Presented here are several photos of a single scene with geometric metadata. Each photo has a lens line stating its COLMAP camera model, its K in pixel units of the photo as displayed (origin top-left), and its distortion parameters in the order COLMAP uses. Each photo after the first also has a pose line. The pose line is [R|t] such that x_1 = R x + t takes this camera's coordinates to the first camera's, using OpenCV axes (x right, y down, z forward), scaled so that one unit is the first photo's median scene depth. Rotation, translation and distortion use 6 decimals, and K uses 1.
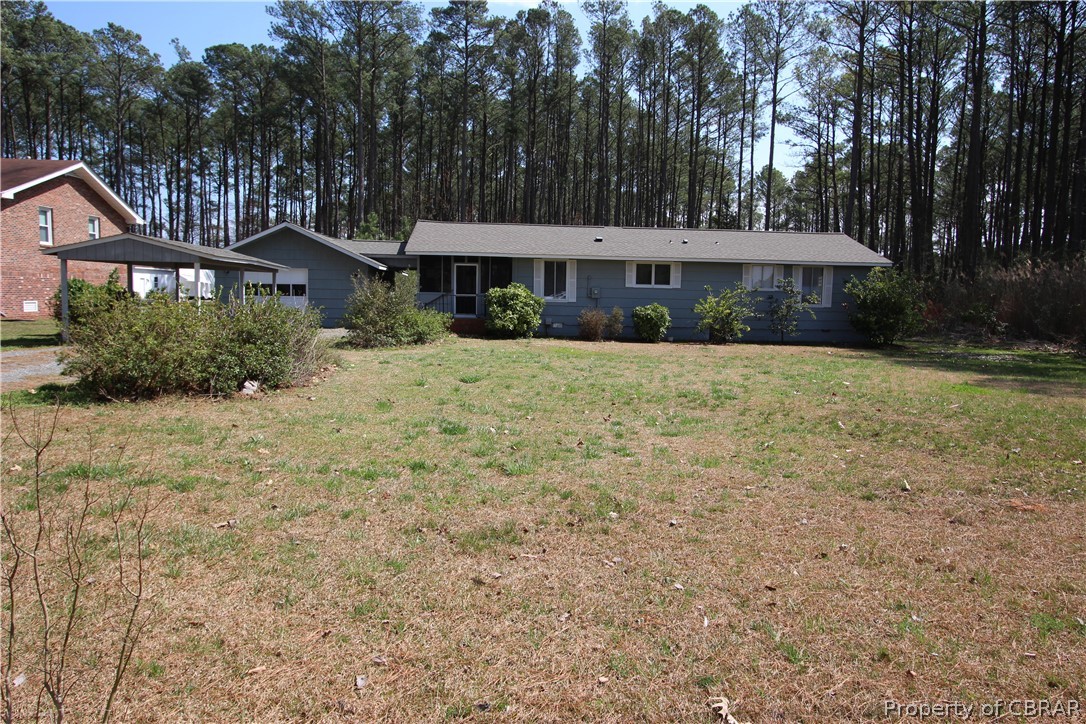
lens RADIAL K [[750.3, 0, 543.7], [0, 750.3, 362.6], [0, 0, 1]] dist [0.008957, 0.001887]
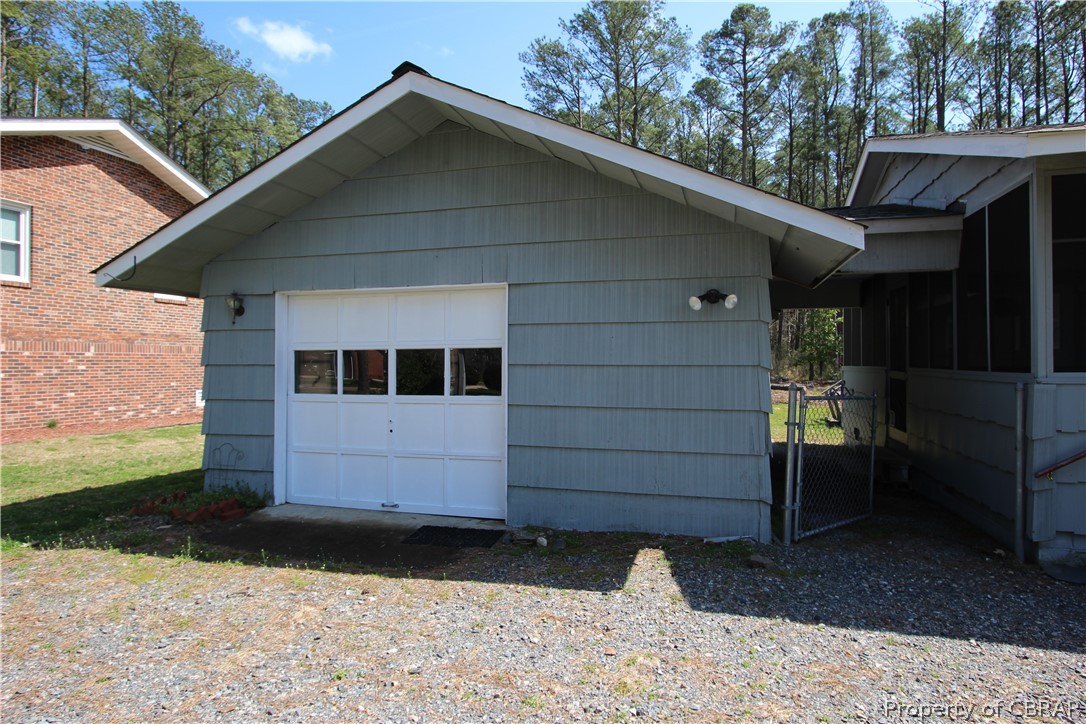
lens RADIAL K [[609.7, 0, 544.0], [0, 609.7, 362.6], [0, 0, 1]] dist [0.000659, 0.000054]
pose [[0.944438, -0.016545, -0.328274, -0.216864], [-0.015290, 0.995440, -0.094161, -0.072808], [0.328335, 0.093948, 0.939878, 0.728796]]
